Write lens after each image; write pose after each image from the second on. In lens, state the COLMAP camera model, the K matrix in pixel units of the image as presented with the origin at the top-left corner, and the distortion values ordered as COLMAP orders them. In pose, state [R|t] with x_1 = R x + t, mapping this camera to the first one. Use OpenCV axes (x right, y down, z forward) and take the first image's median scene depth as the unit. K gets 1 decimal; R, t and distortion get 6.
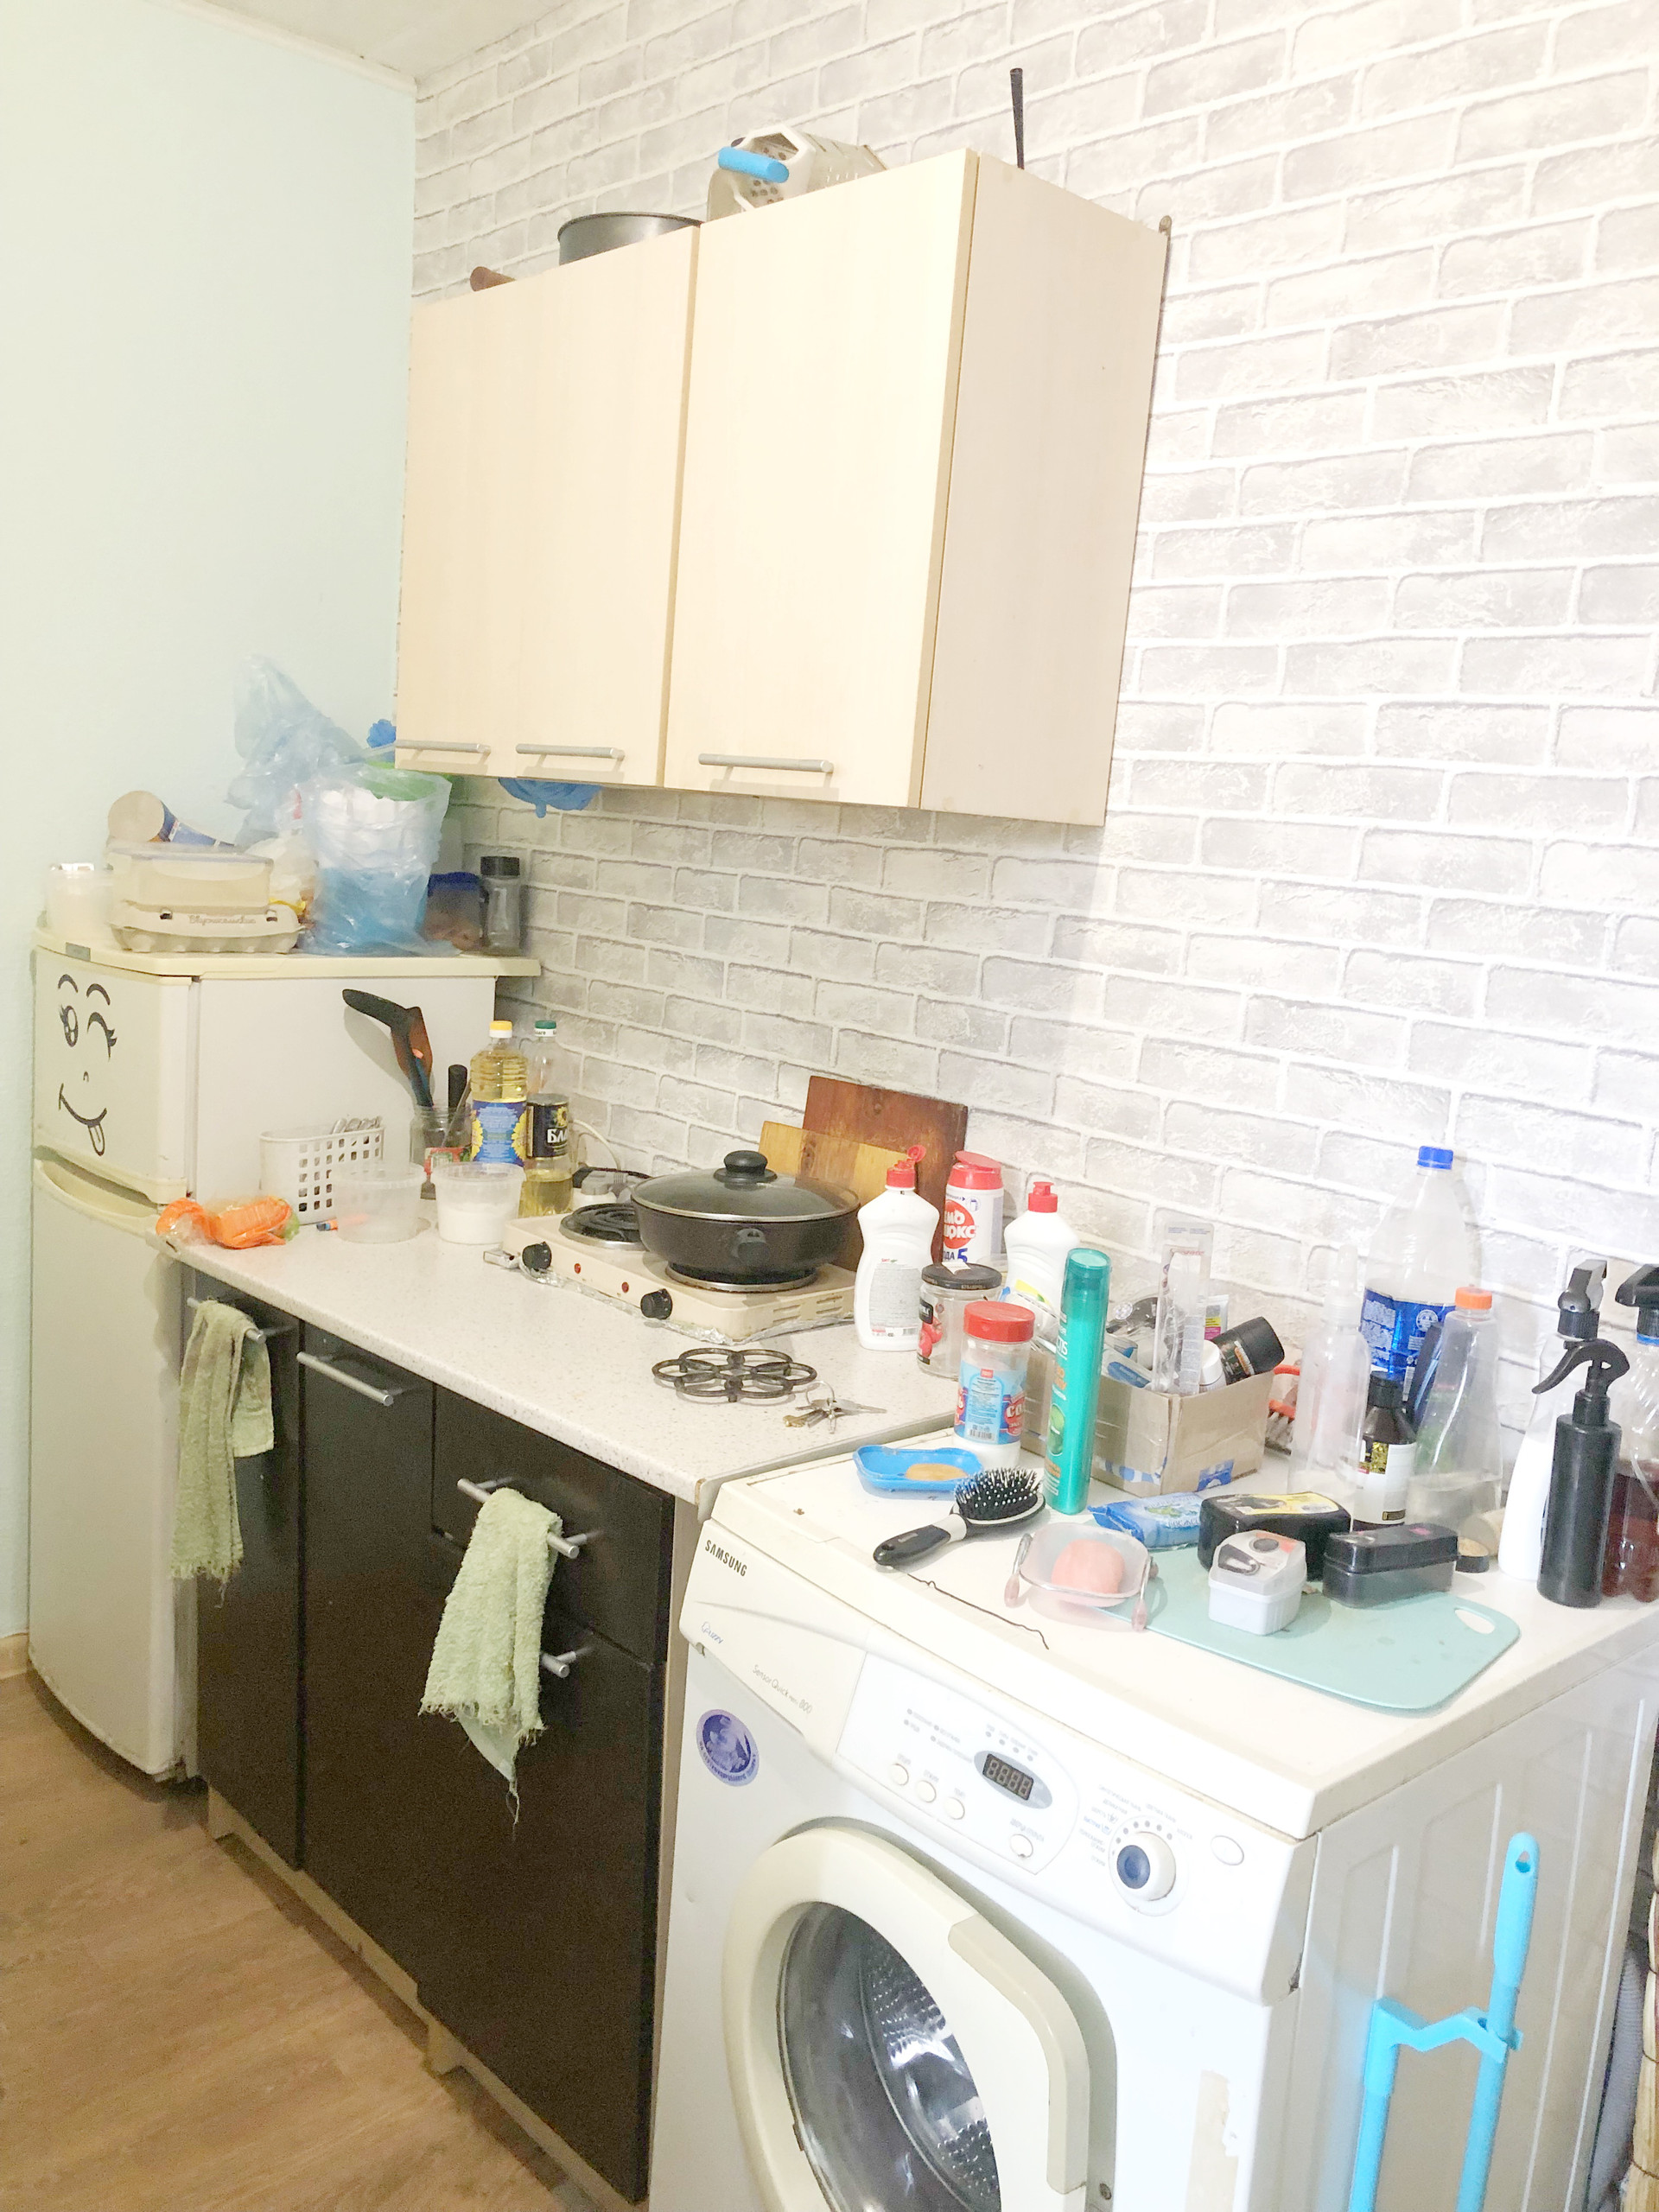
lens RADIAL K [[1799.5, 0, 867.0], [0, 1799.5, 1152.8], [0, 0, 1]] dist [-0.005671, -0.004371]
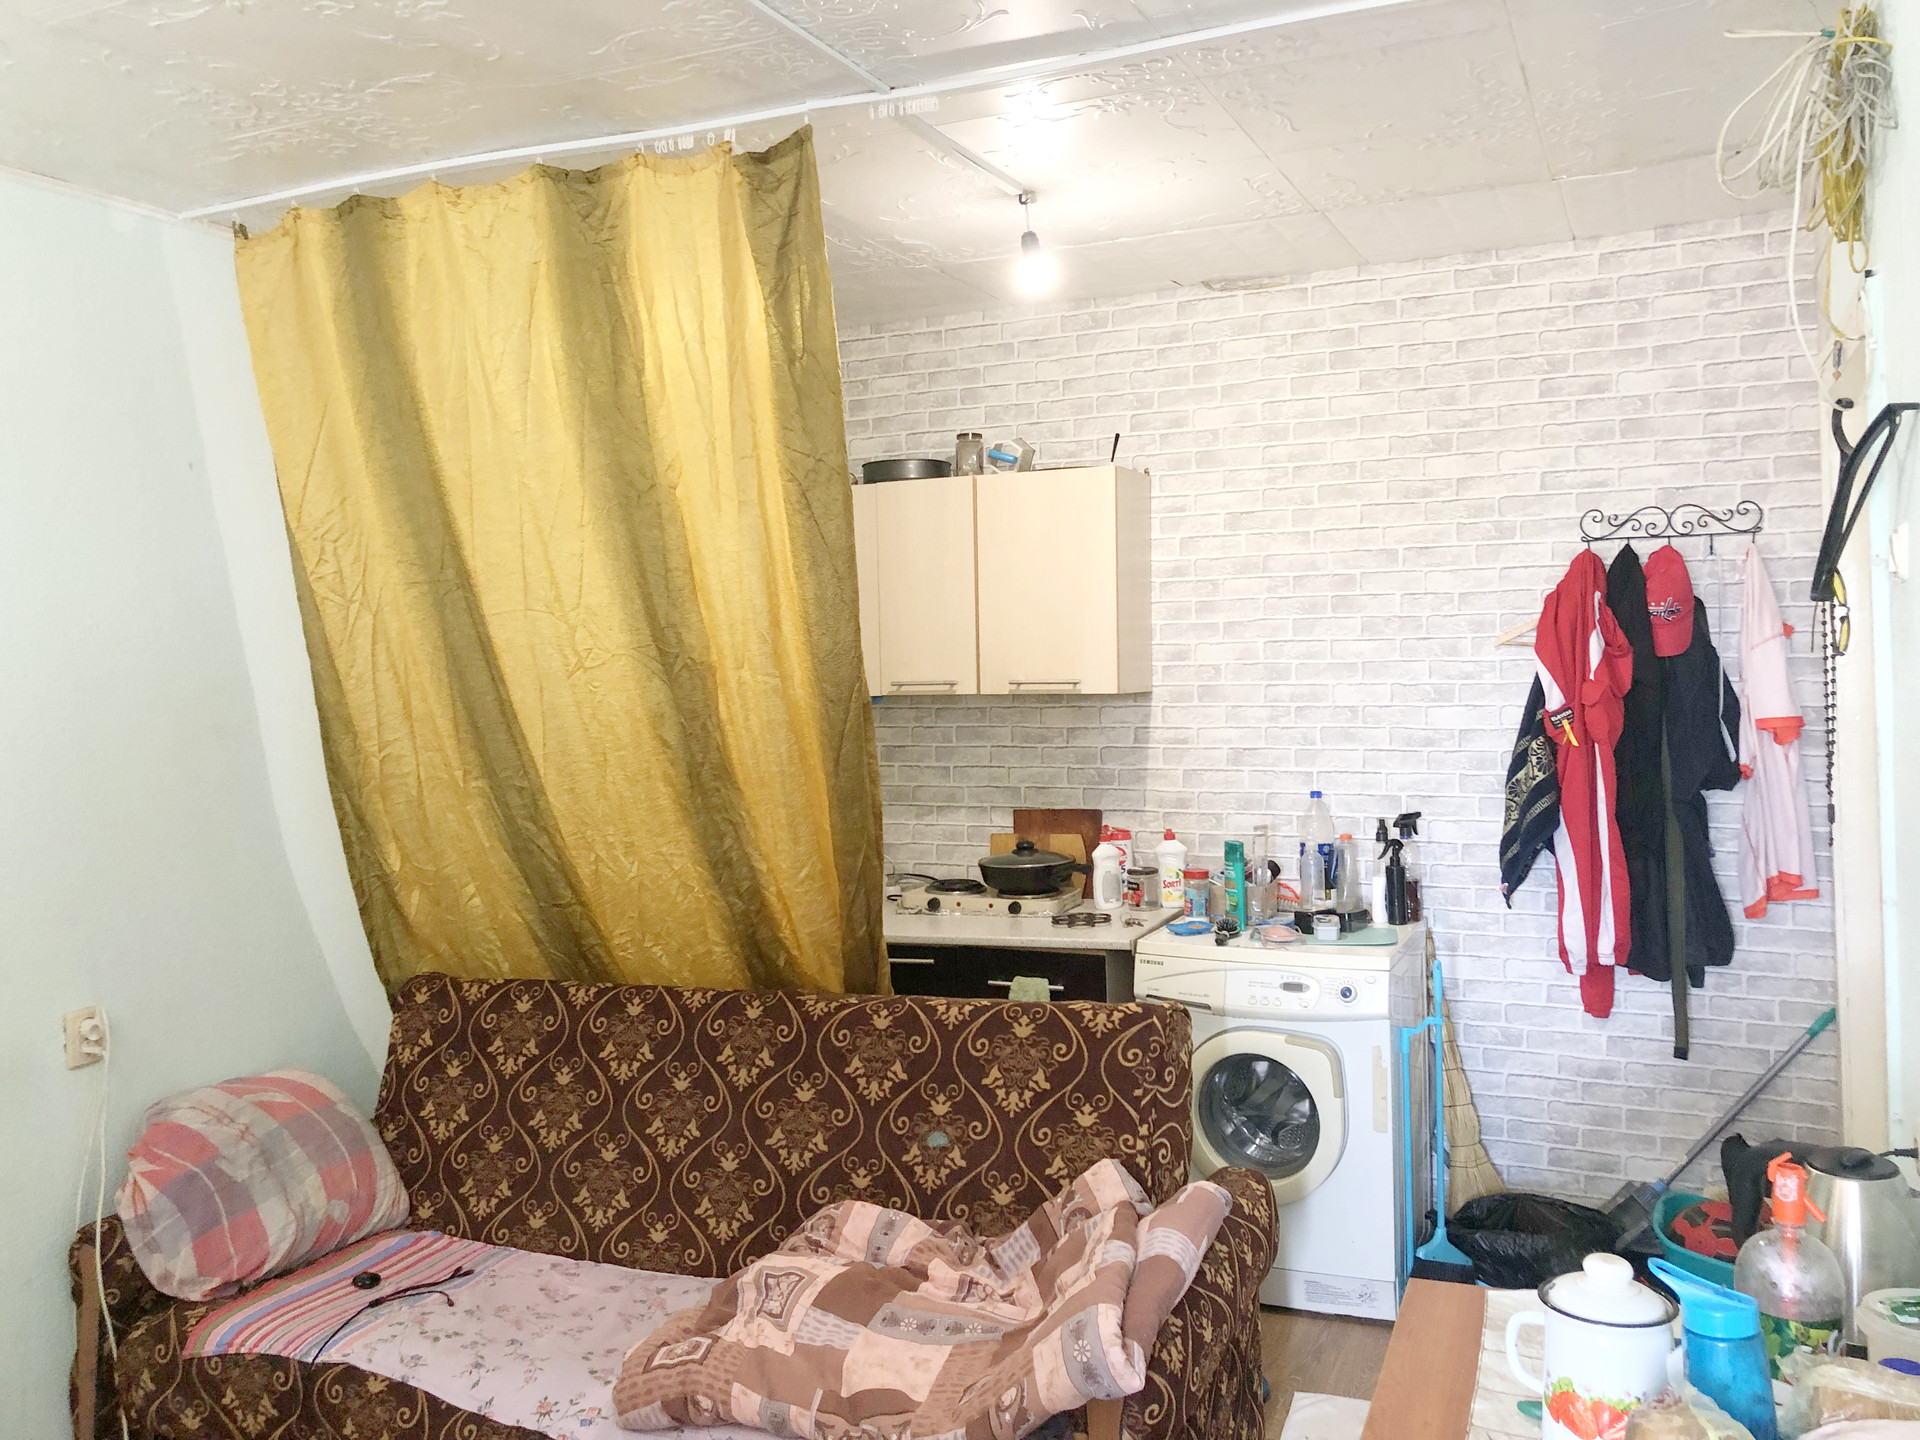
lens RADIAL K [[1561.9, 0, 959.4], [0, 1561.9, 717.5], [0, 0, 1]] dist [-0.005671, -0.004371]
pose [[0.915874, -0.110000, 0.386102, -1.059107], [0.159962, 0.982080, -0.099654, 0.036393], [-0.368221, 0.153032, 0.917058, -1.011724]]
